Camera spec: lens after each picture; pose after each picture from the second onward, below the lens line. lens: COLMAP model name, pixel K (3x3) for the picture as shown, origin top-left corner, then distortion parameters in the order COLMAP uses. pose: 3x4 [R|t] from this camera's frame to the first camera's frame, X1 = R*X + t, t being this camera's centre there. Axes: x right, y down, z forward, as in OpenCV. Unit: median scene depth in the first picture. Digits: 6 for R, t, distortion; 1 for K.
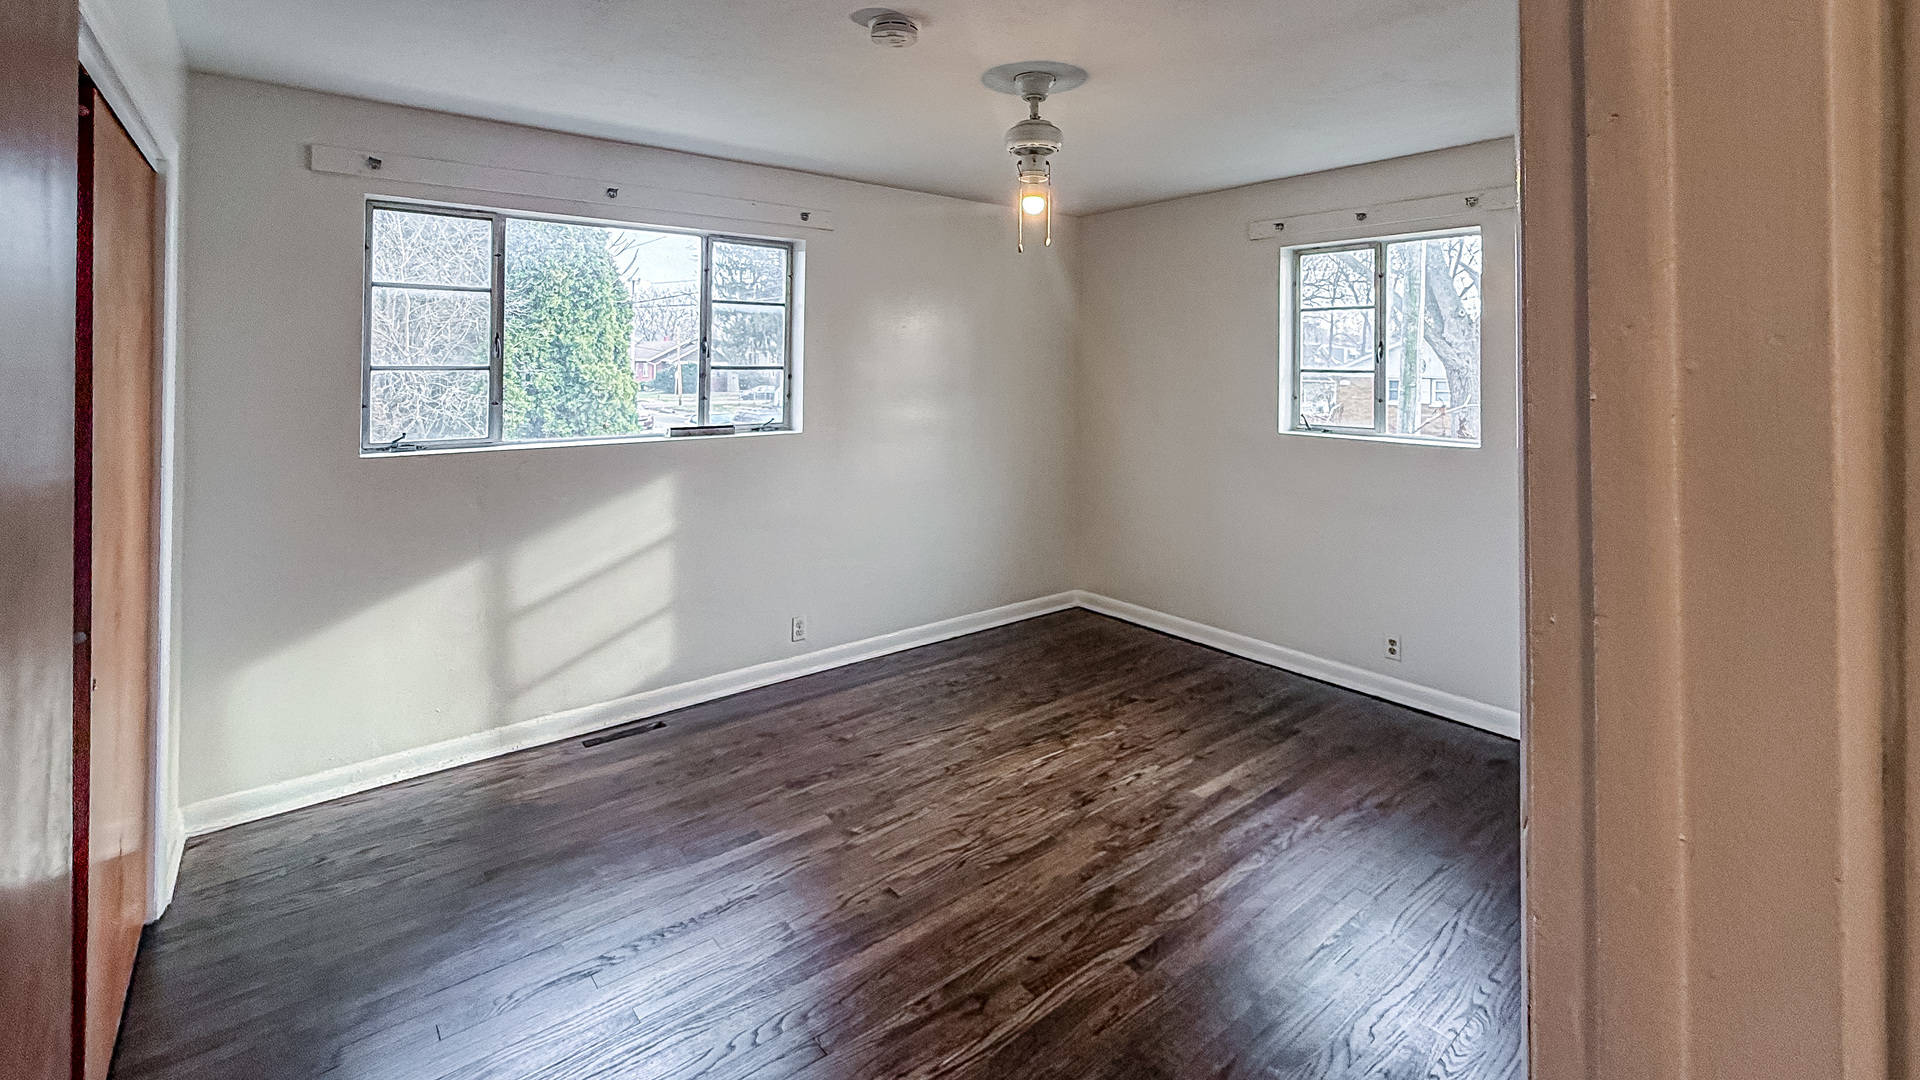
lens RADIAL K [[809.8, 0, 958.7], [0, 809.8, 547.3], [0, 0, 1]] dist [0.012164, -0.000970]
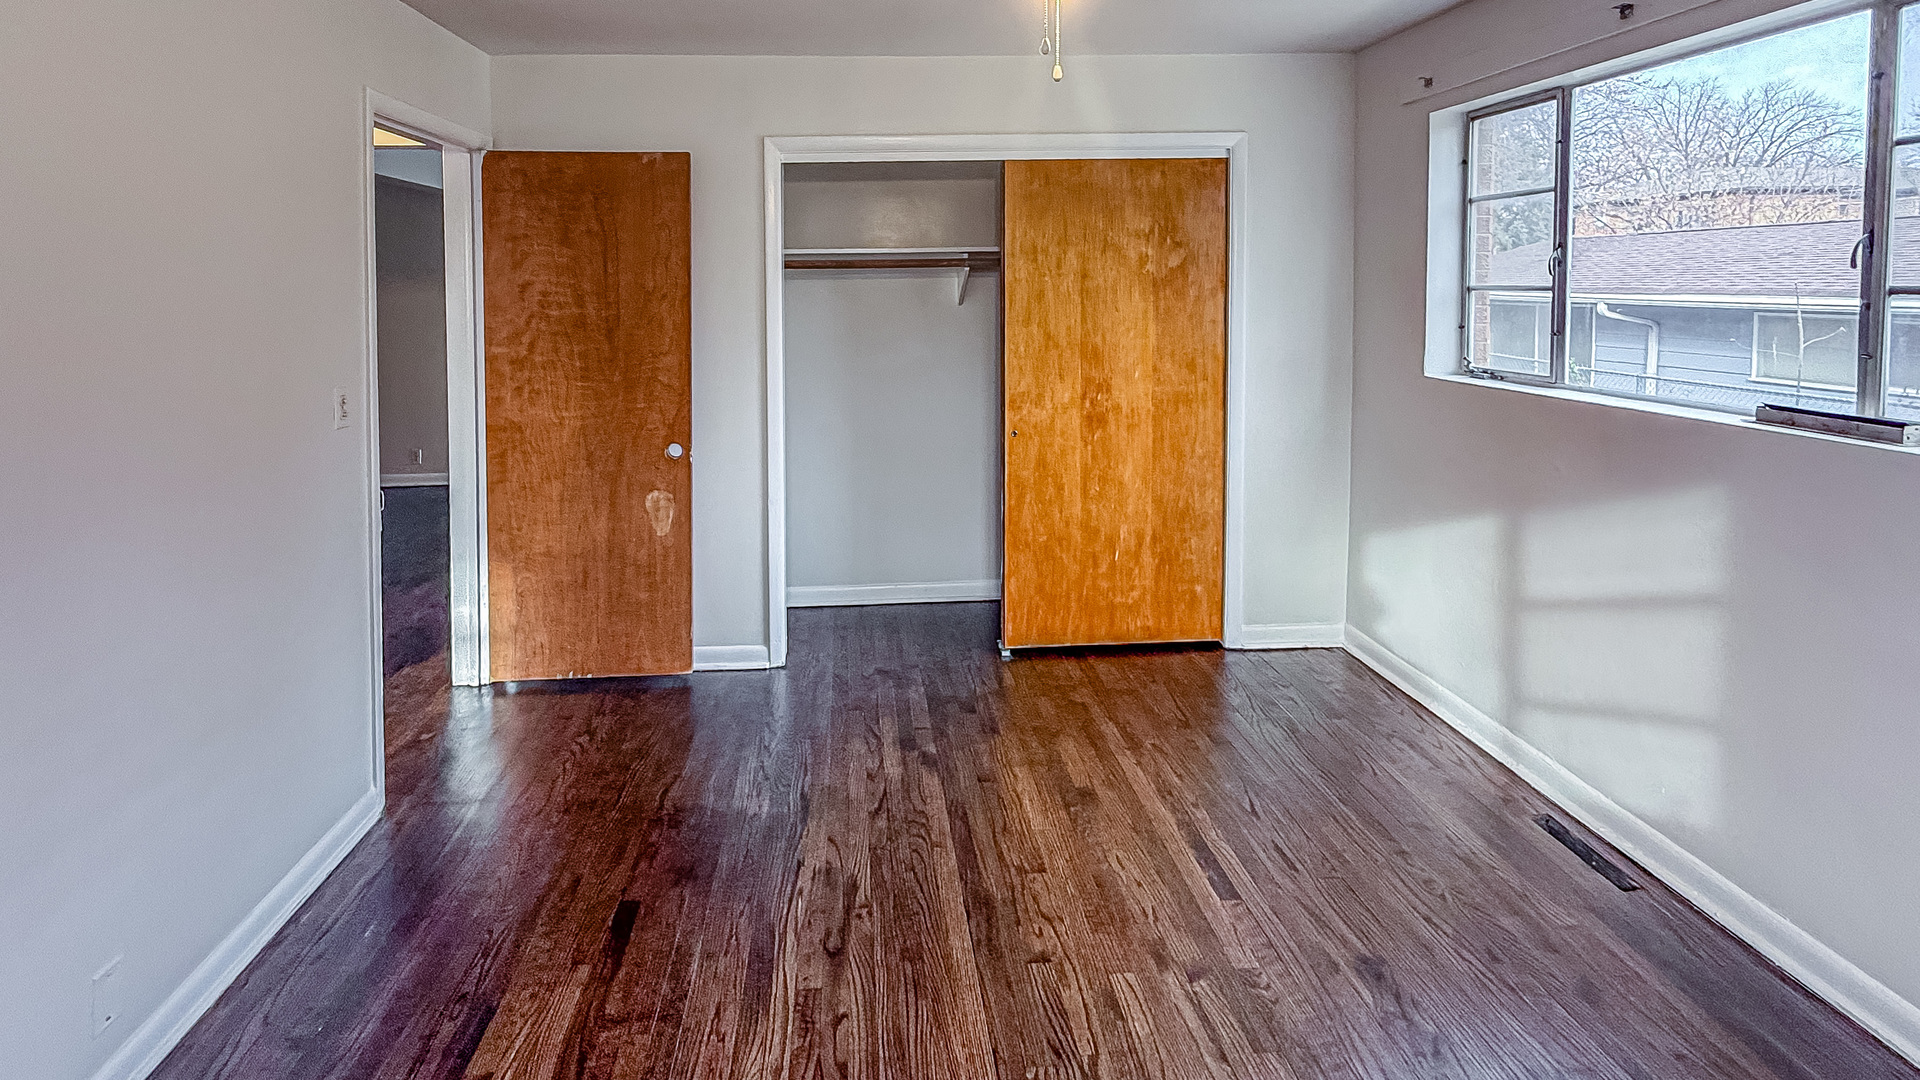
lens RADIAL K [[890.5, 0, 956.0], [0, 890.5, 532.4], [0, 0, 1]] dist [0.000379, 0.000168]
pose [[-0.556778, 0.221694, -0.800531, 0.567492], [-0.175586, 0.910540, 0.374281, -0.267917], [0.811891, 0.348953, -0.468043, 1.189388]]
